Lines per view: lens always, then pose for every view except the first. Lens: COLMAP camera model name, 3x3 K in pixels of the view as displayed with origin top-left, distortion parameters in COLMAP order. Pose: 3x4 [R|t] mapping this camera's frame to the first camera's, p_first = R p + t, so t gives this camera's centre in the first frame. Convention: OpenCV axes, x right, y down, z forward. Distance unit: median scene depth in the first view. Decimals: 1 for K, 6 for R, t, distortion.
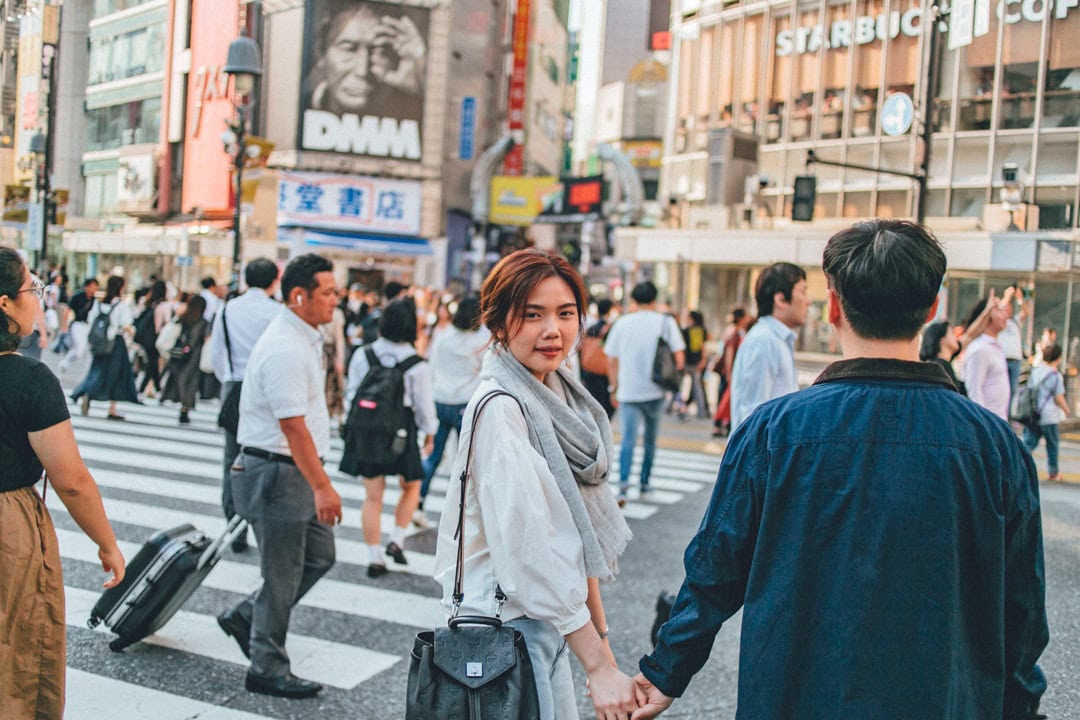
lens RADIAL K [[1169.3, 0, 540.0], [0, 1169.3, 360.0], [0, 0, 1]] dist [-0.013637, -0.032254]
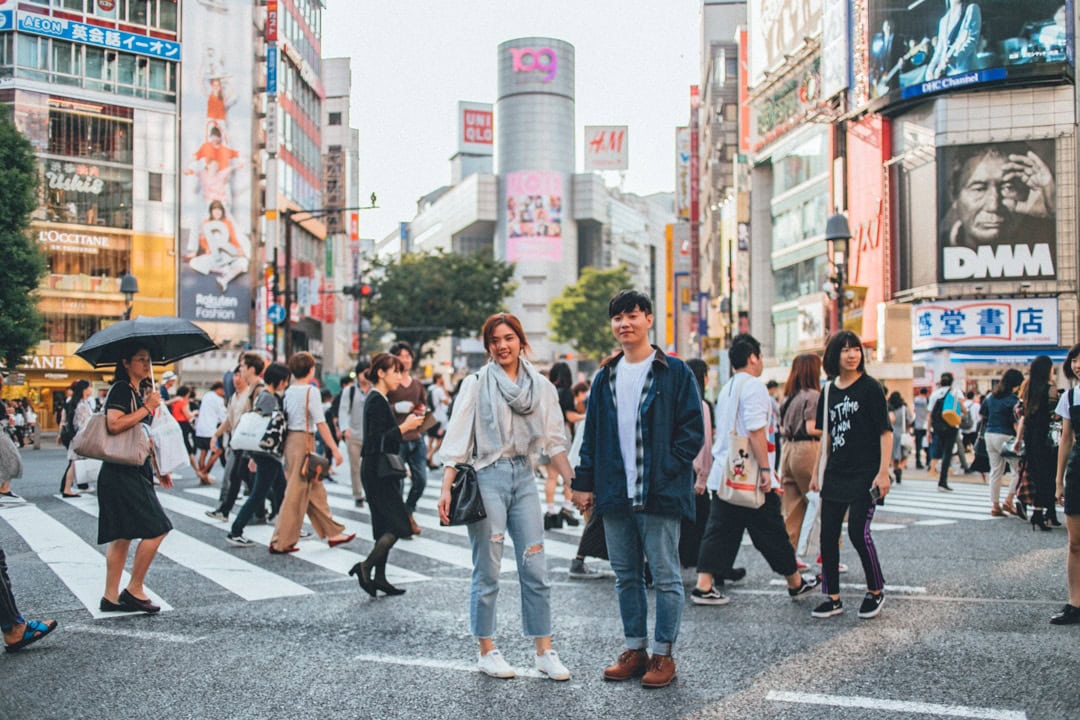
lens RADIAL K [[1169.3, 0, 540.0], [0, 1169.3, 360.0], [0, 0, 1]] dist [-0.013637, -0.032254]
pose [[0.814062, -0.091747, -0.573485, 0.122621], [0.025346, 0.992115, -0.122742, 0.026702], [0.580224, 0.085384, 0.809969, -0.150098]]
